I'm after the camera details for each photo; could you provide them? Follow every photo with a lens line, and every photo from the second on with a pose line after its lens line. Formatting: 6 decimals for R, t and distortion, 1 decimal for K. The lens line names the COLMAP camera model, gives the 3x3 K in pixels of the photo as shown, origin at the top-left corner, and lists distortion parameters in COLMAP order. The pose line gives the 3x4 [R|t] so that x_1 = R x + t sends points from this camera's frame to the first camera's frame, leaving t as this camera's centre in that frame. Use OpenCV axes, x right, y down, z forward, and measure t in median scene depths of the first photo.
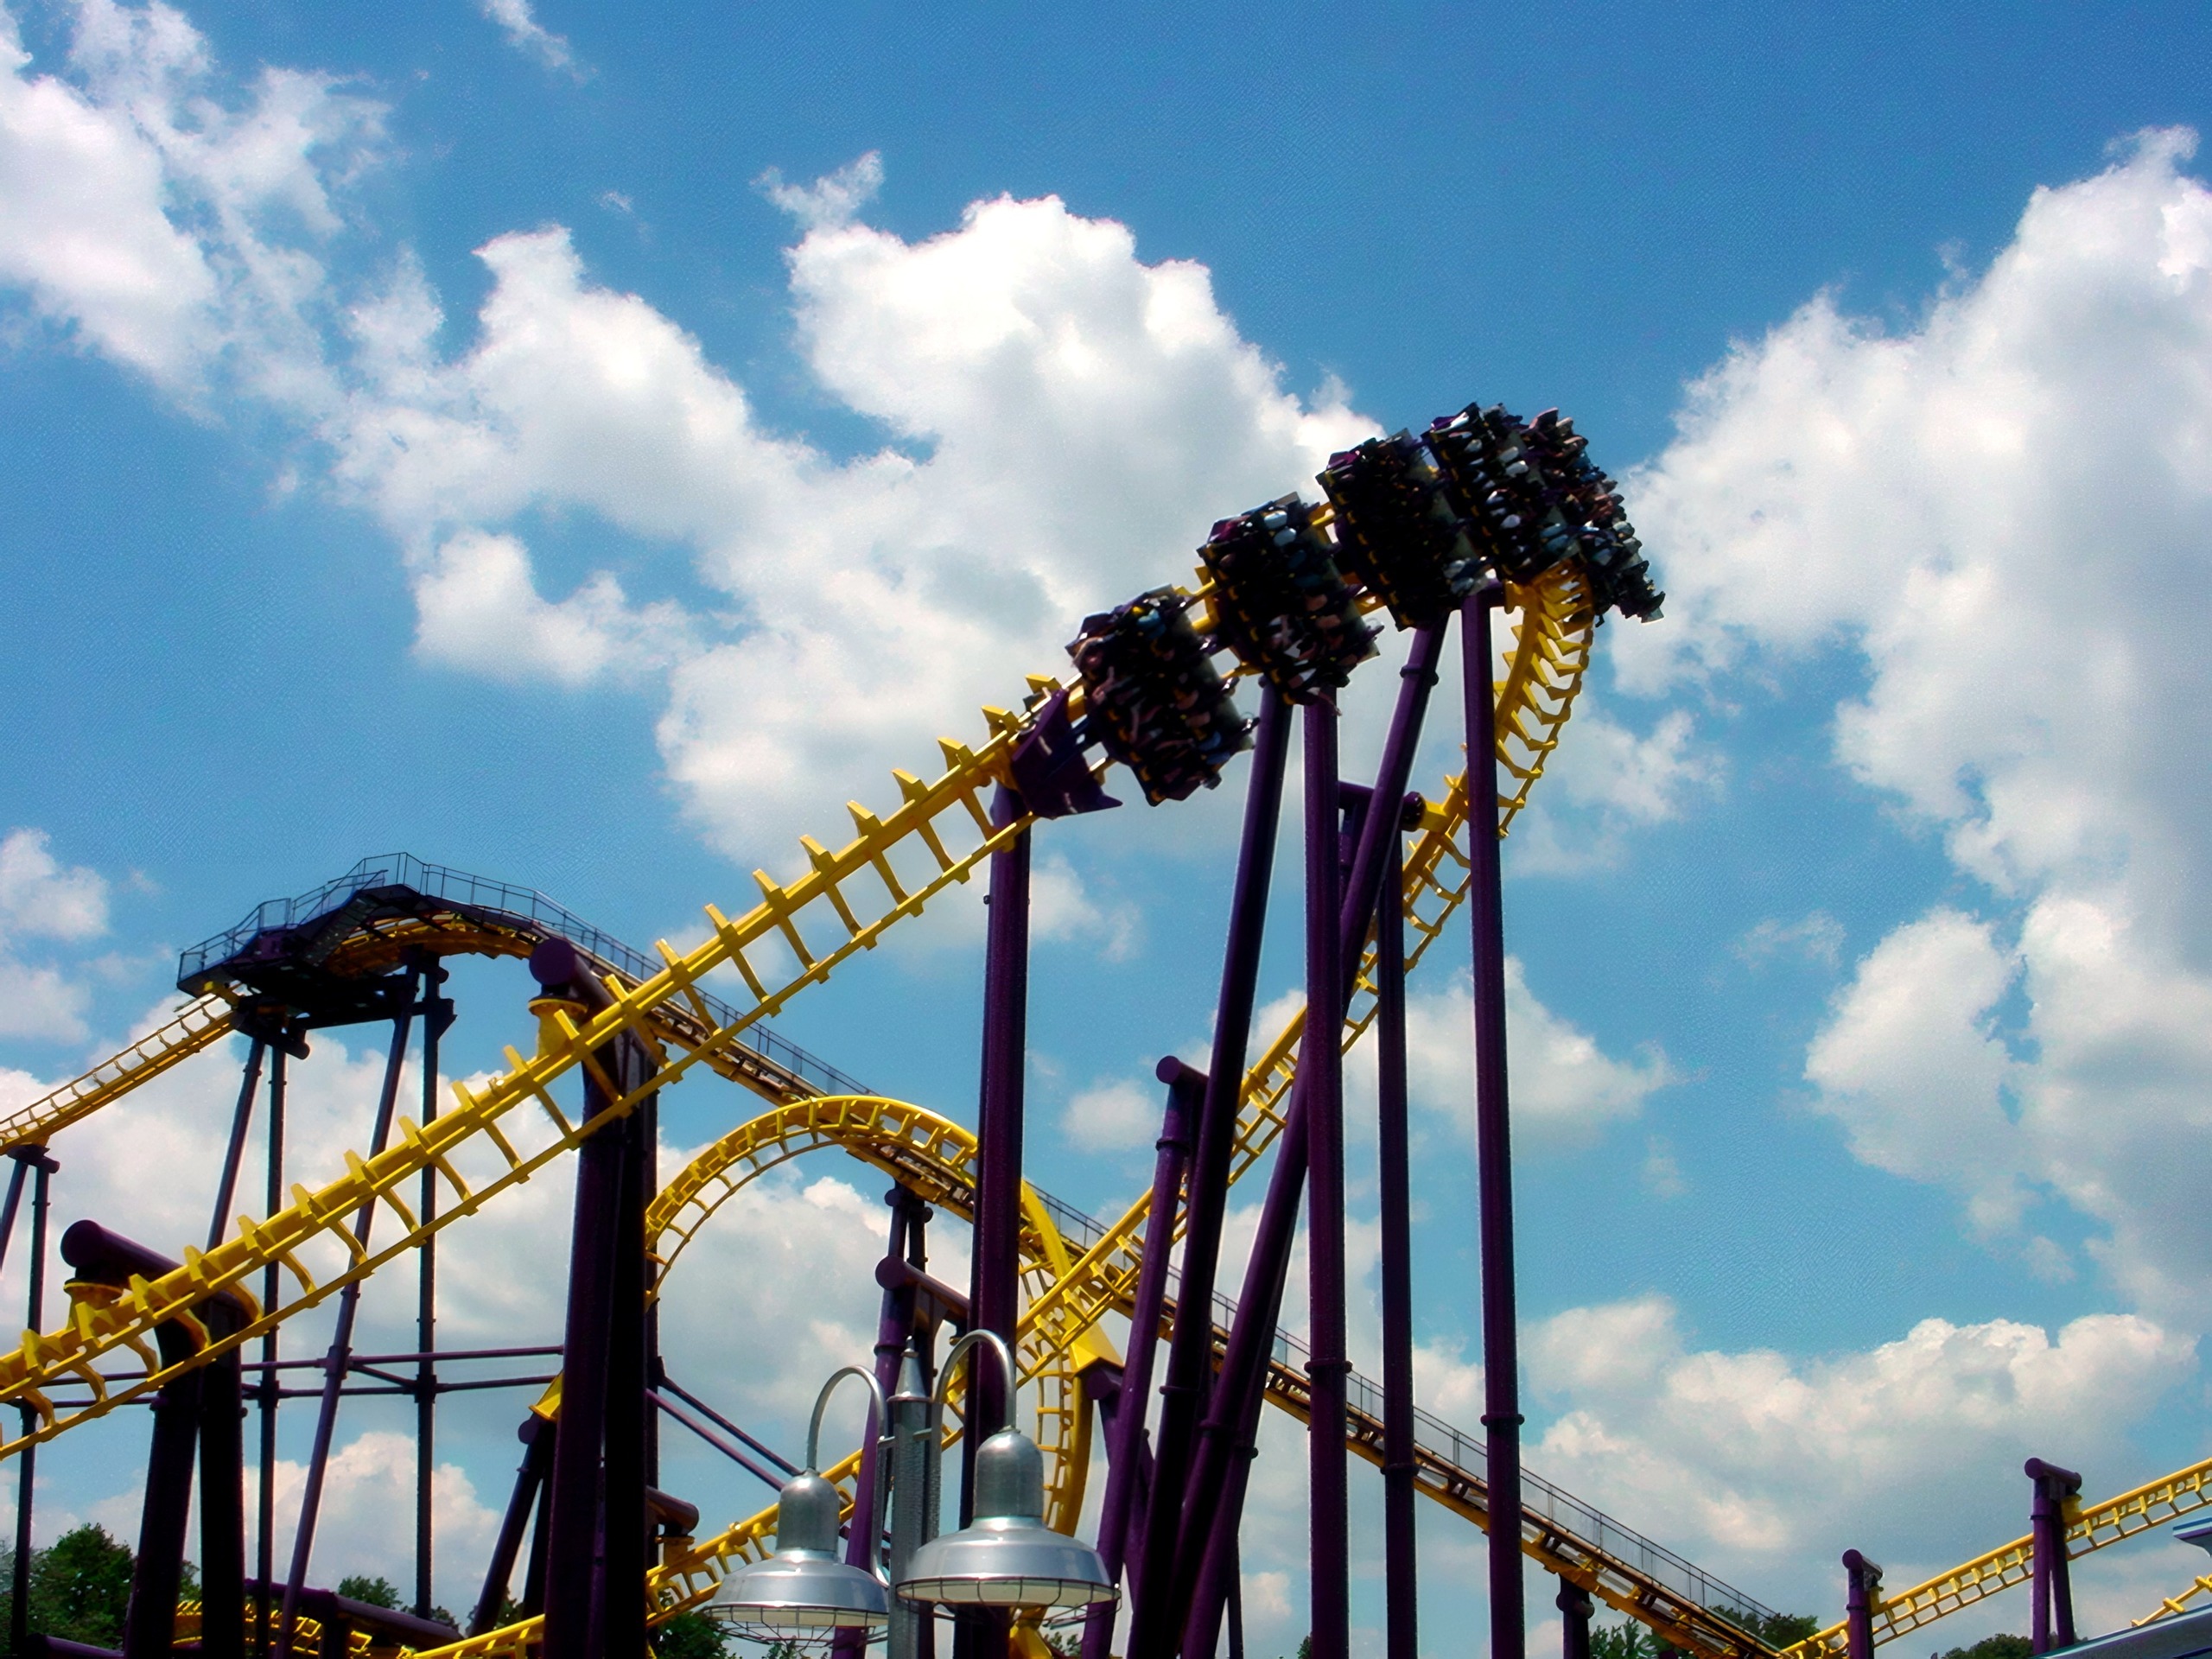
lens RADIAL K [[2818.4, 0, 1076.0], [0, 2818.4, 774.9], [0, 0, 1]] dist [-0.237363, 0.341551]
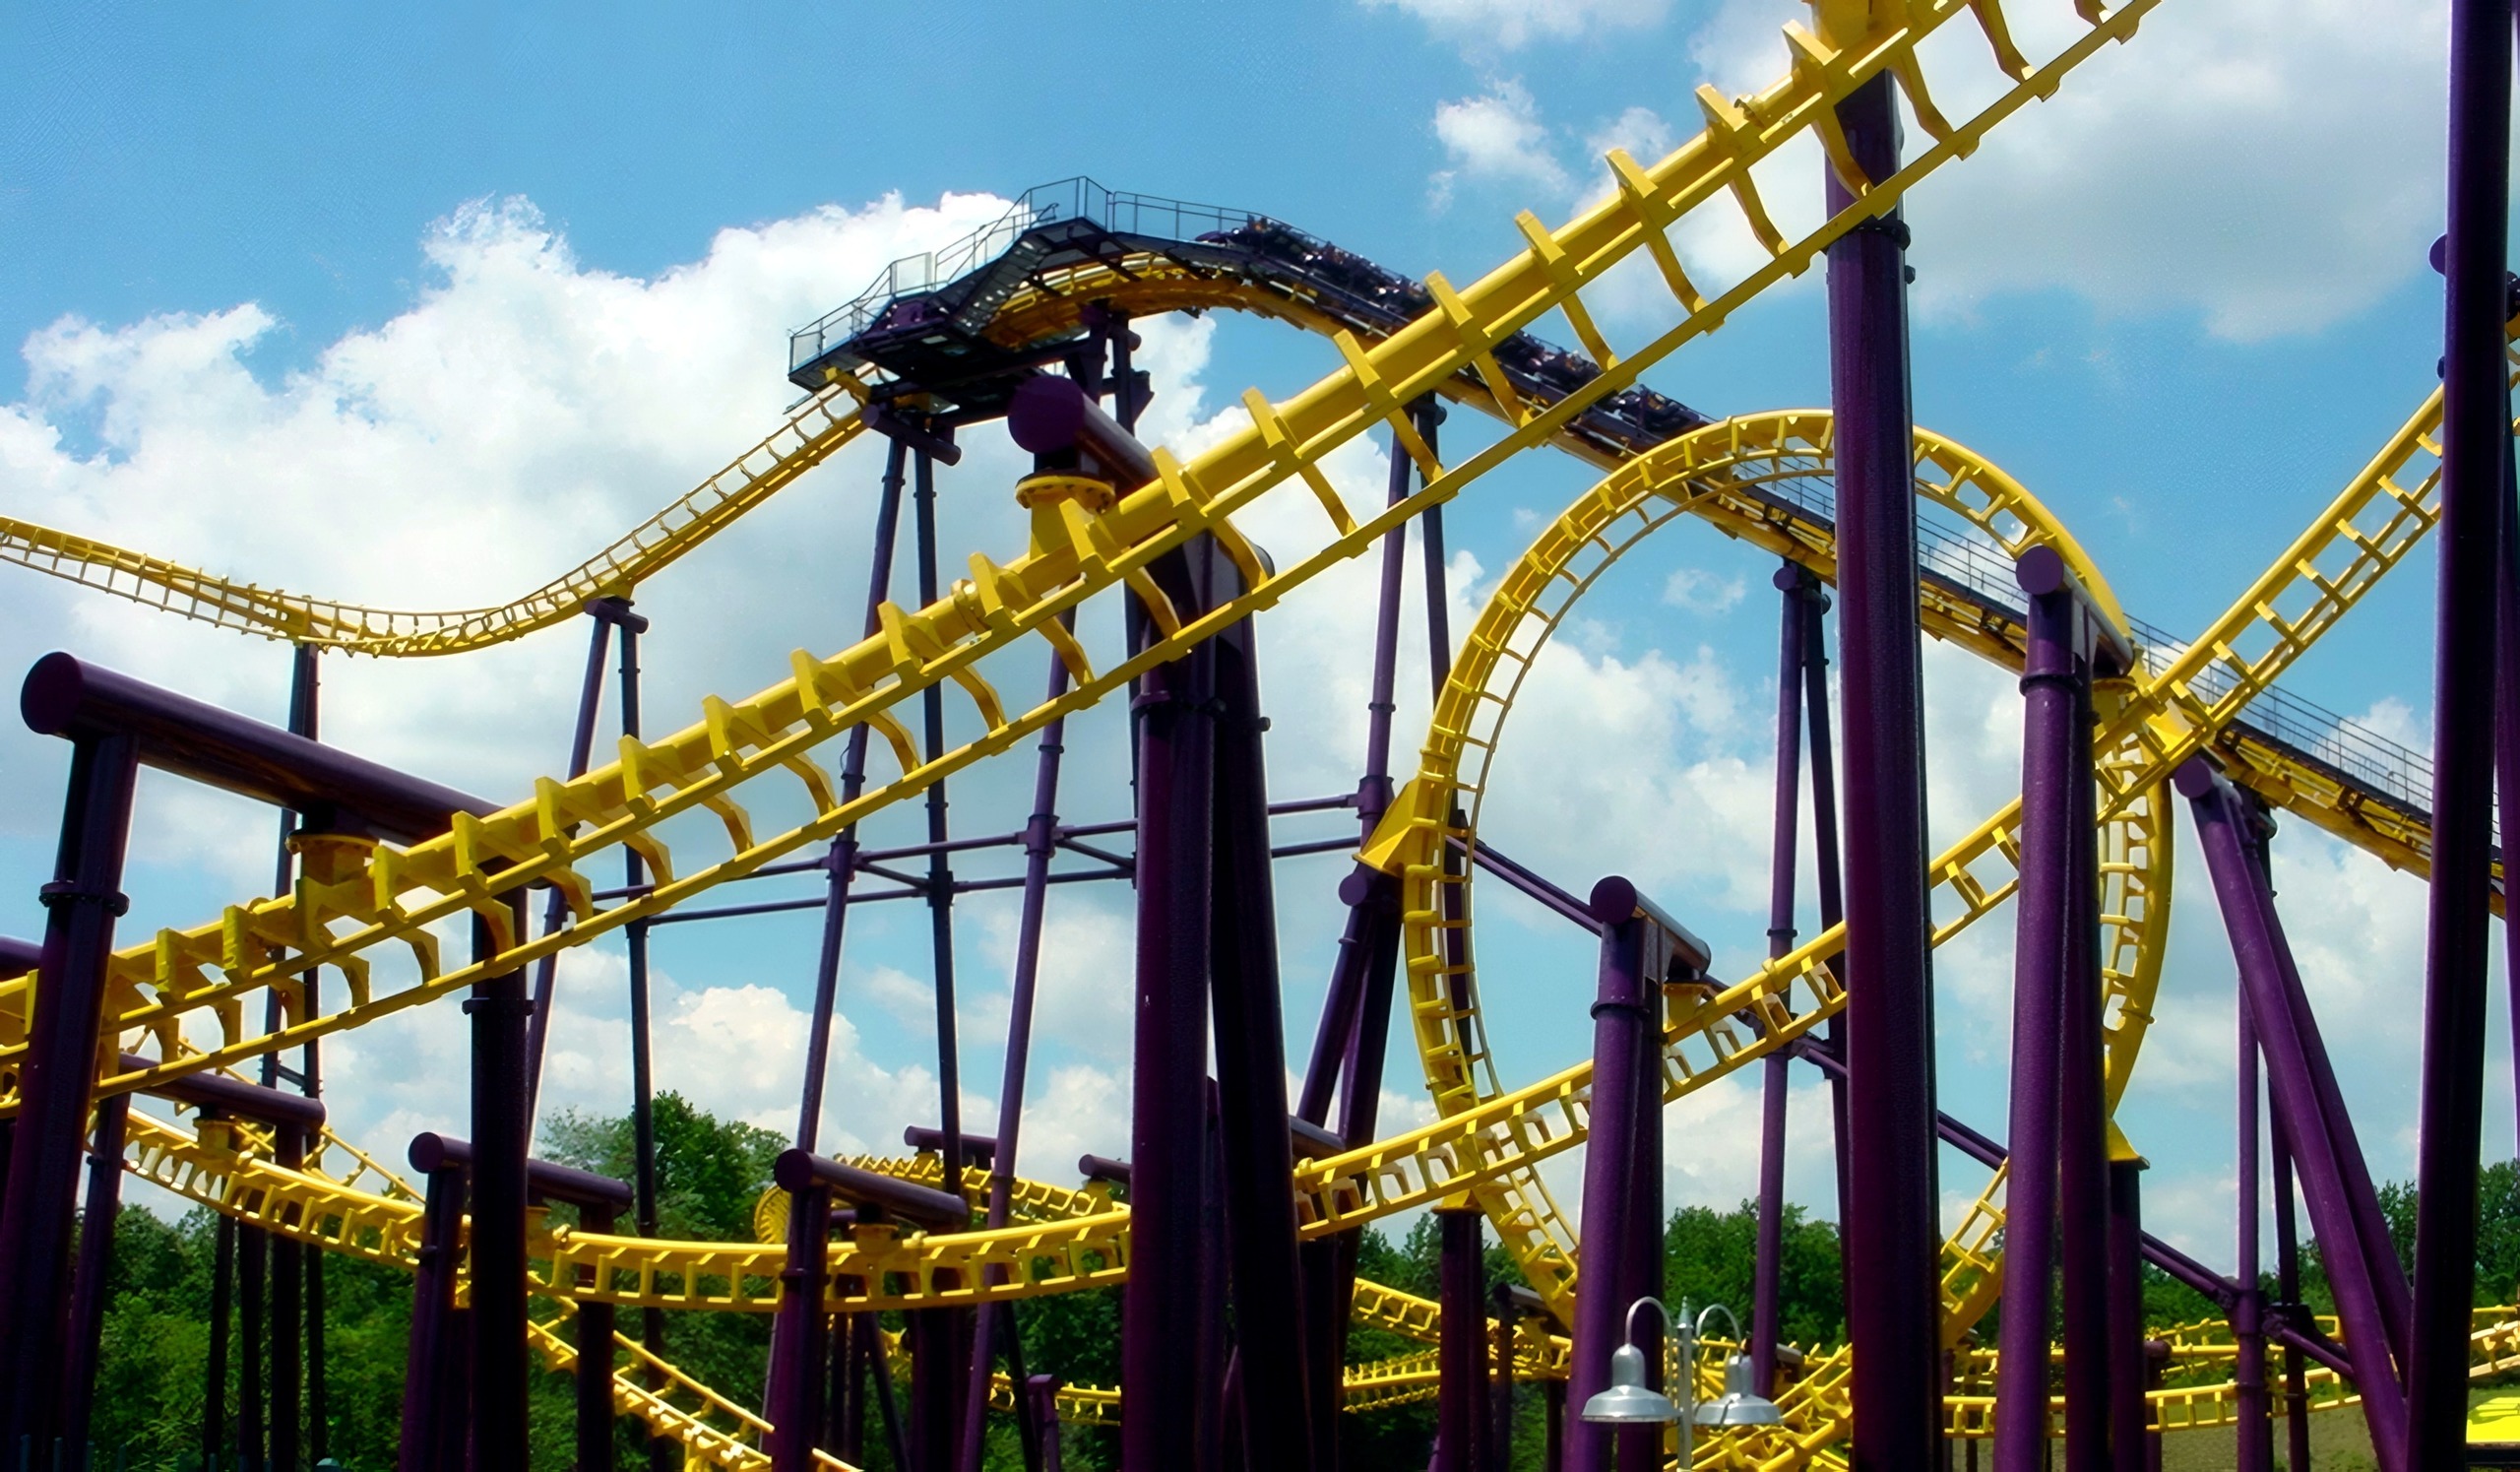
lens RADIAL K [[3206.8, 0, 1255.5], [0, 3206.8, 907.3], [0, 0, 1]] dist [-0.249502, 0.399113]
pose [[0.991469, -0.025287, -0.127870, -0.085866], [0.050621, 0.978699, 0.198962, 0.051985], [0.120115, -0.203738, 0.971629, 0.117131]]
